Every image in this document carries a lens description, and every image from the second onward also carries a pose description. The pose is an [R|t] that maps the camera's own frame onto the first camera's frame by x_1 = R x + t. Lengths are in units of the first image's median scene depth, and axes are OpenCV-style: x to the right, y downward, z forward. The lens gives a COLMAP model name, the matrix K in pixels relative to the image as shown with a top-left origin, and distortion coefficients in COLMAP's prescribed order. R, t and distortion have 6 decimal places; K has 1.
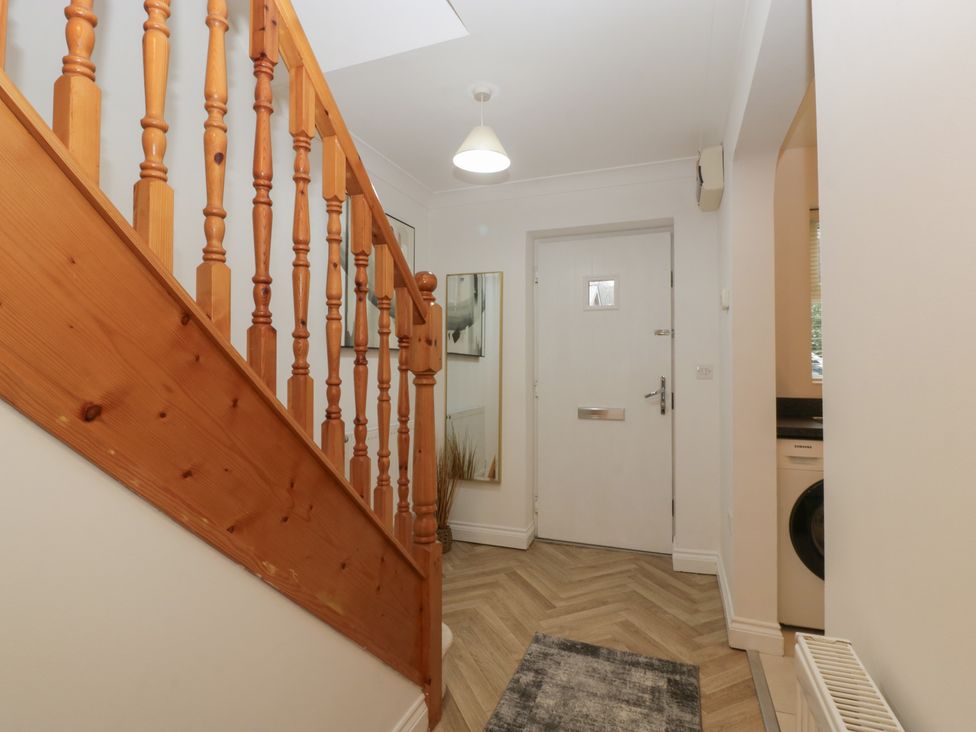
lens RADIAL K [[534.5, 0, 494.5], [0, 534.5, 365.4], [0, 0, 1]] dist [-0.005473, -0.002906]
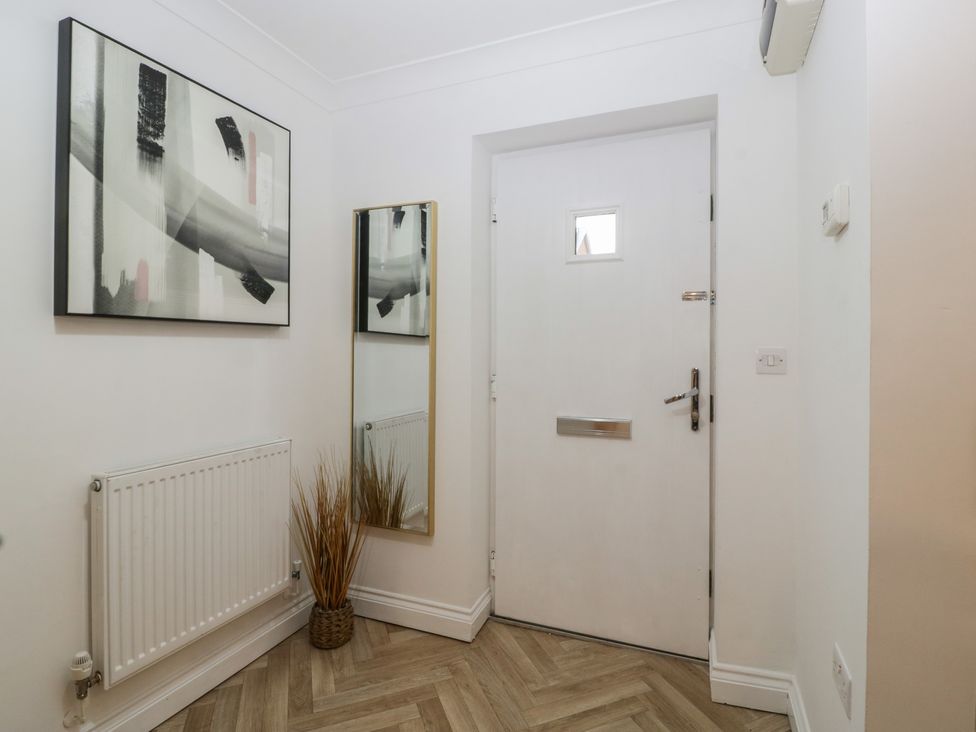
lens RADIAL K [[534.5, 0, 478.8], [0, 534.5, 361.5], [0, 0, 1]] dist [-0.005473, -0.002906]
pose [[0.997320, 0.001132, -0.073150, 0.114093], [0.000363, 0.999791, 0.020416, 0.000723], [0.073158, -0.020388, 0.997112, 0.377207]]
